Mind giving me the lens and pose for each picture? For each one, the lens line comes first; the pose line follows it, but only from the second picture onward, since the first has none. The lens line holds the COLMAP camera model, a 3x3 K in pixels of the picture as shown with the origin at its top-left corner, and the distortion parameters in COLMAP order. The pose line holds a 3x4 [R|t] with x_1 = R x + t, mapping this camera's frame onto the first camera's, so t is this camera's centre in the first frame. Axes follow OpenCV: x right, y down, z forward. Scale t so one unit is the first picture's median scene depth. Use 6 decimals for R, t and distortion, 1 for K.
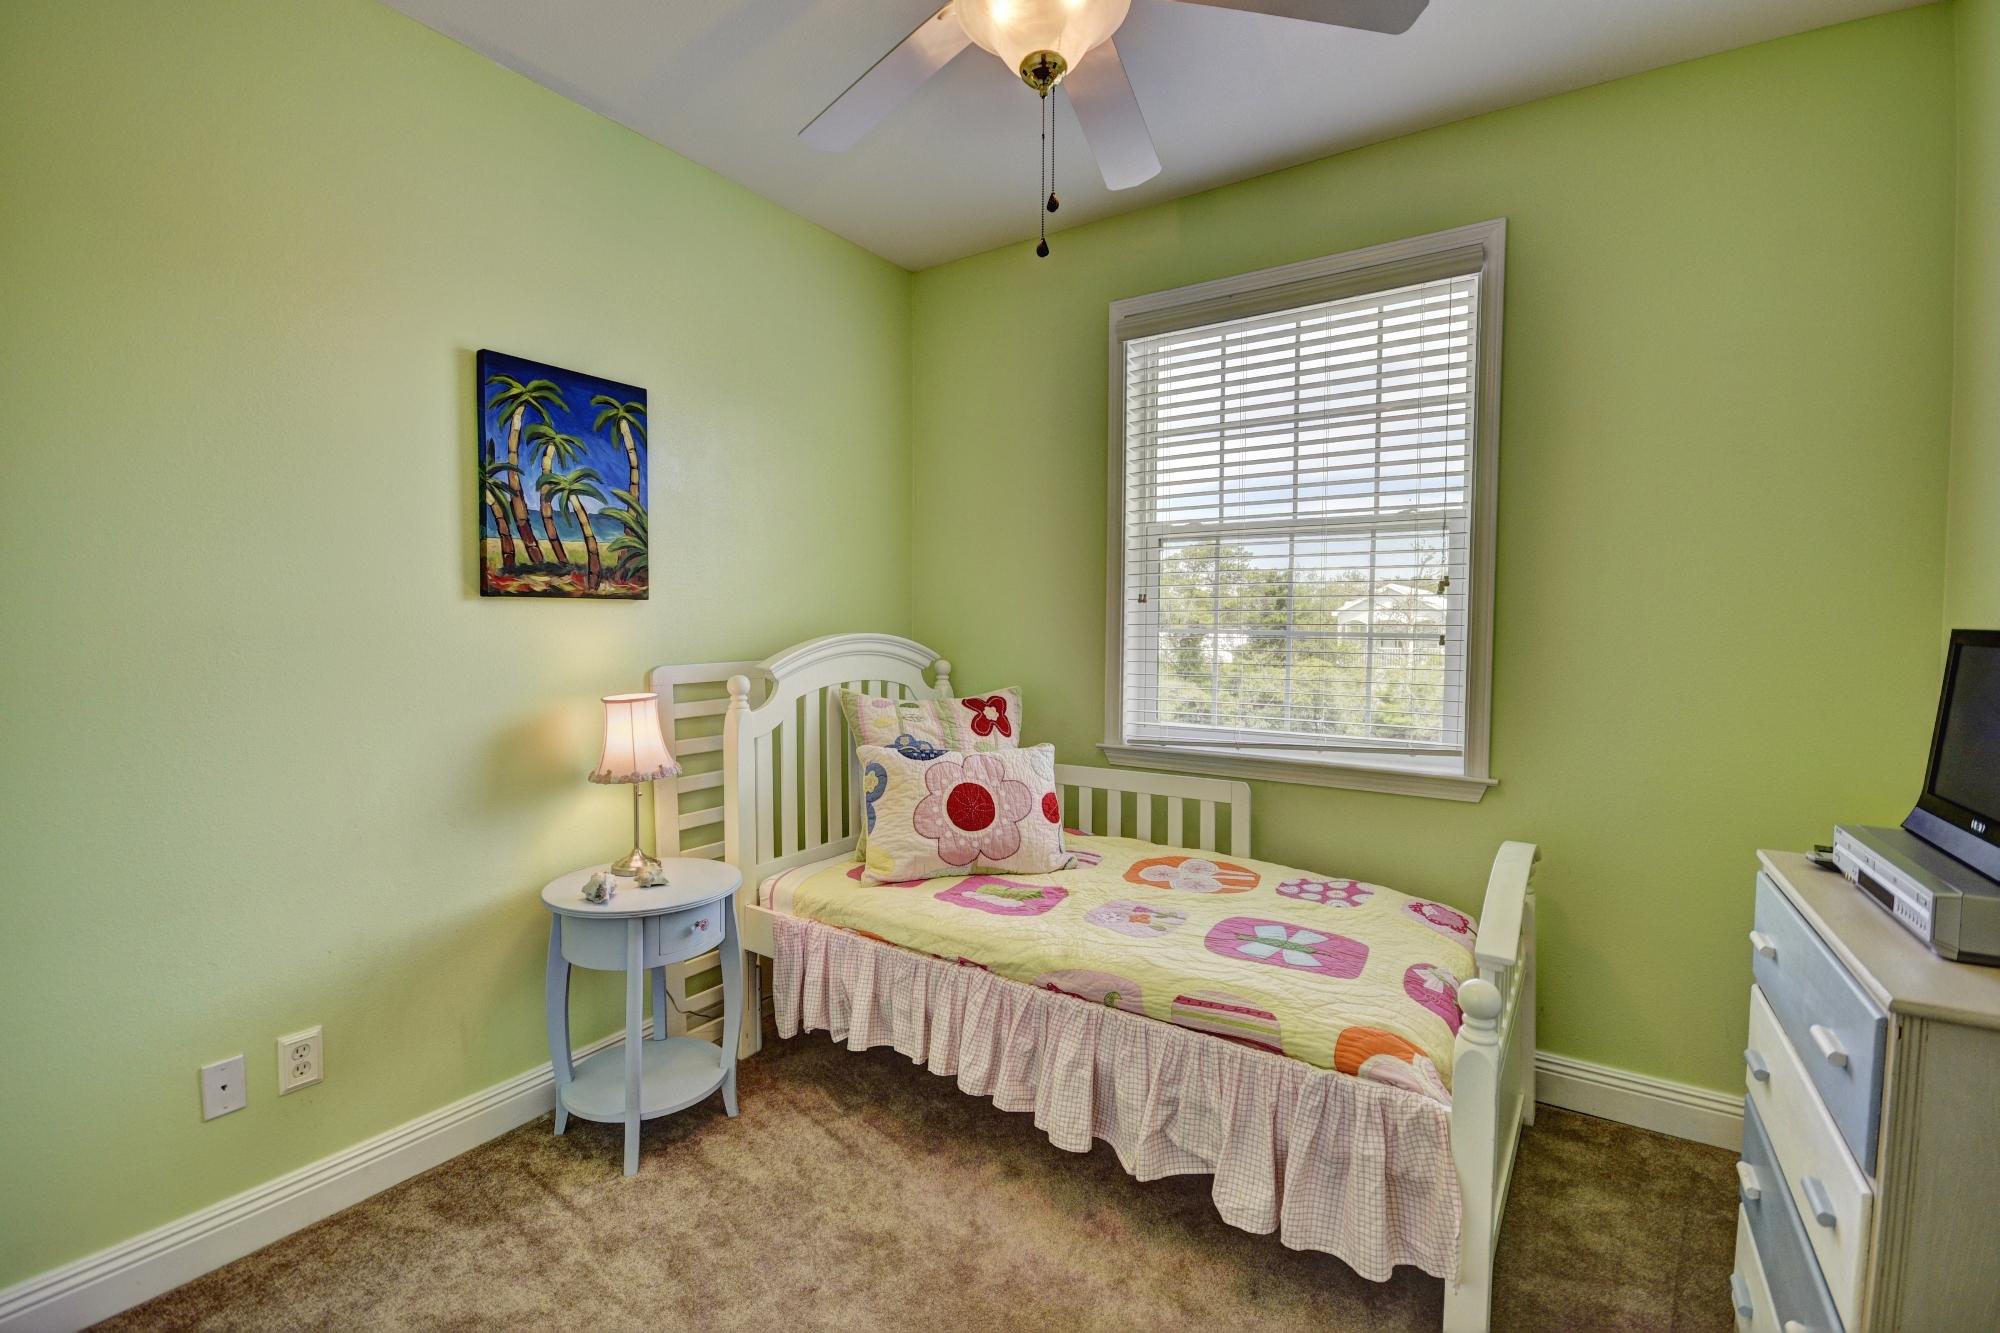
lens RADIAL K [[883.7, 0, 1013.7], [0, 883.7, 677.9], [0, 0, 1]] dist [0.005514, -0.007150]
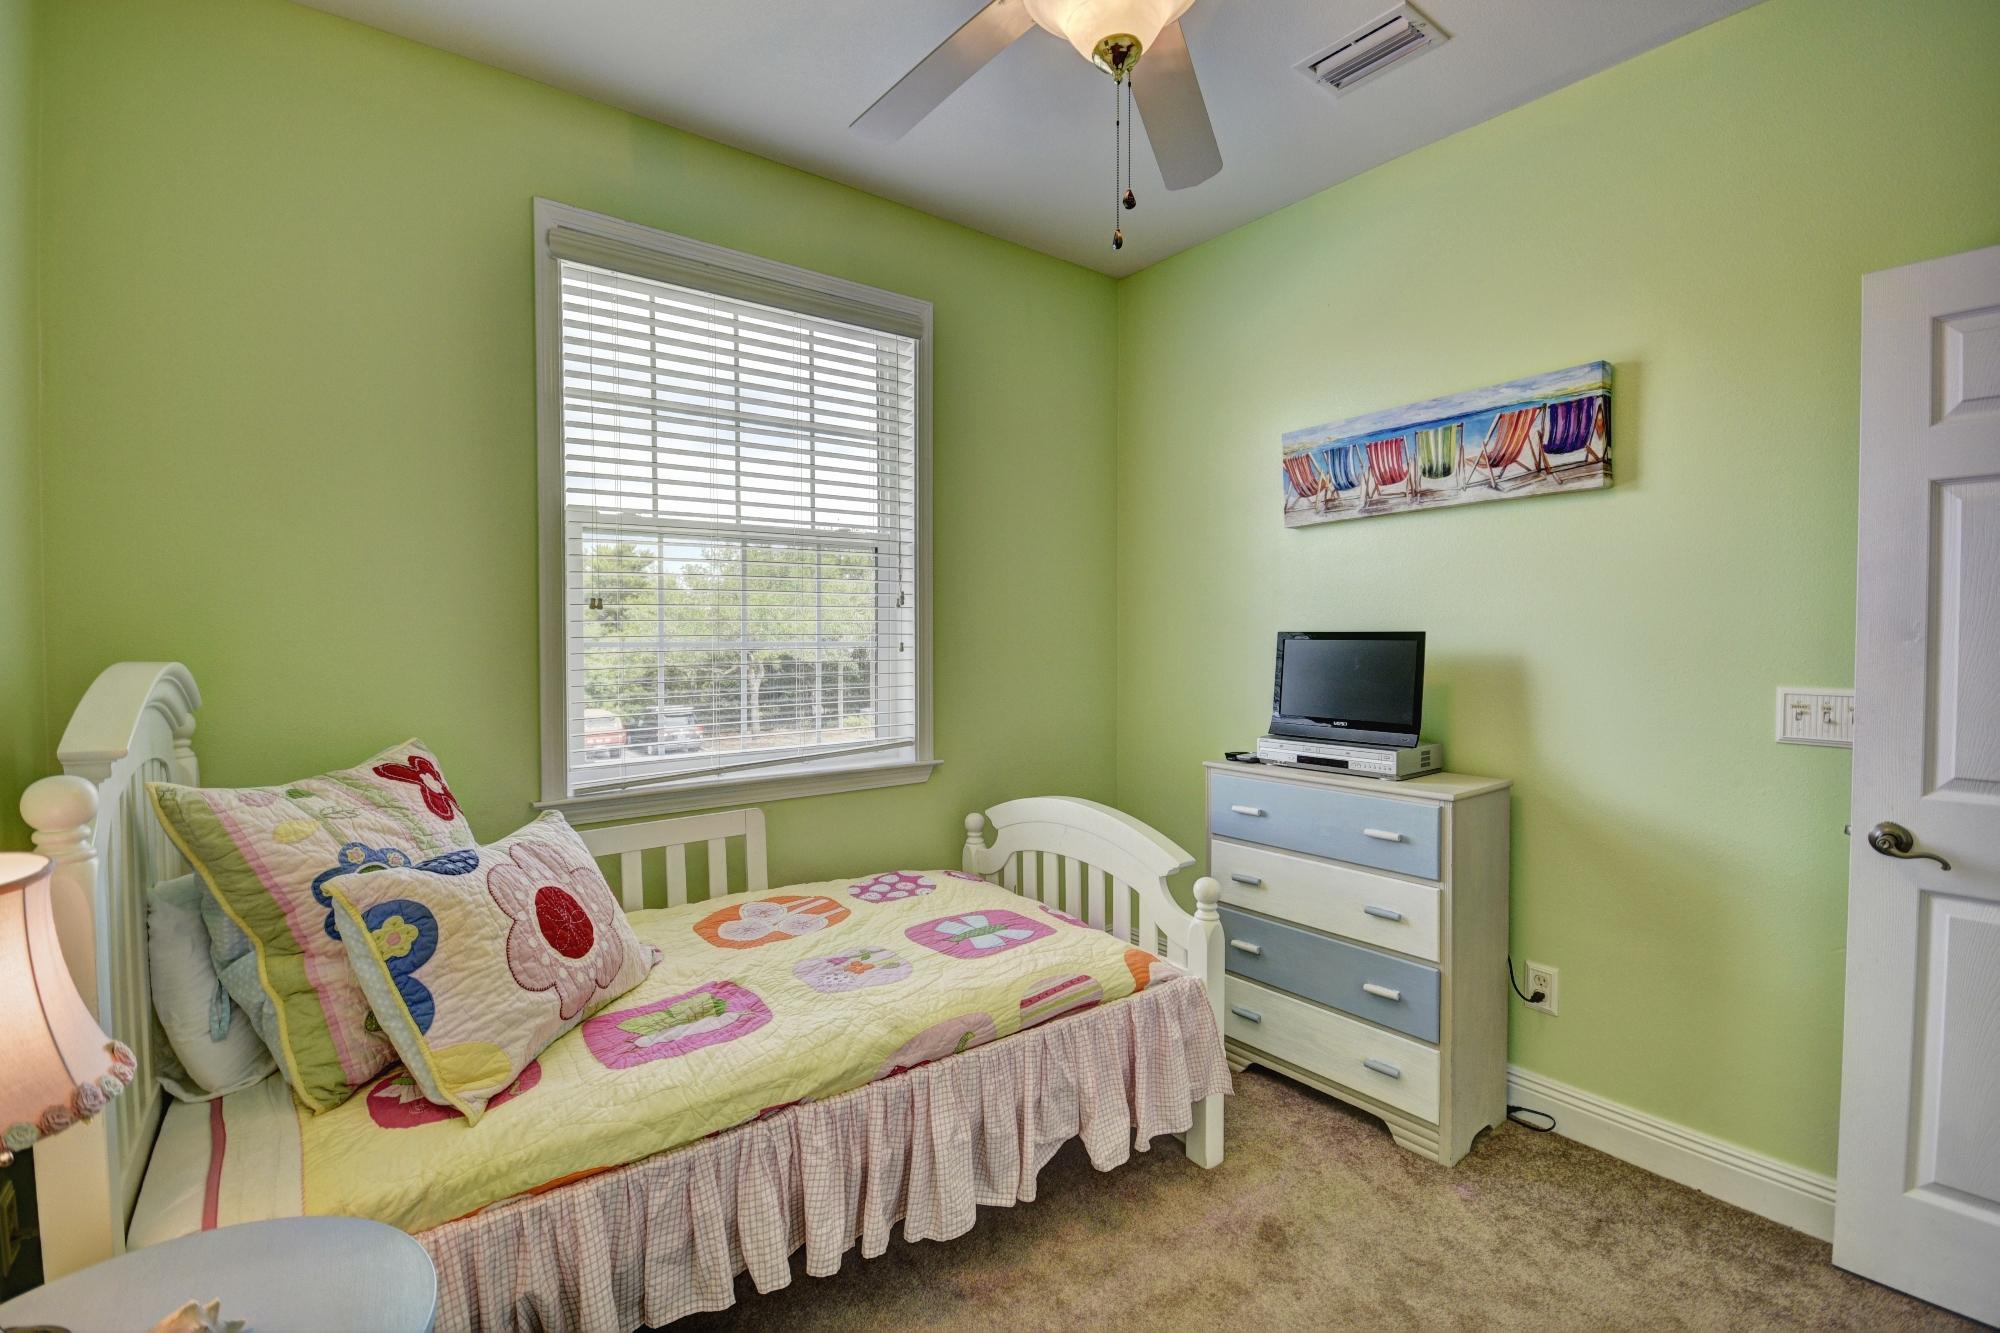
lens RADIAL K [[883.7, 0, 1013.6], [0, 883.7, 668.0], [0, 0, 1]] dist [0.005514, -0.007150]
pose [[0.325178, -0.045030, 0.944580, -0.575471], [0.064955, 0.997570, 0.025195, -0.035628], [-0.943420, 0.053162, 0.327312, 0.500931]]
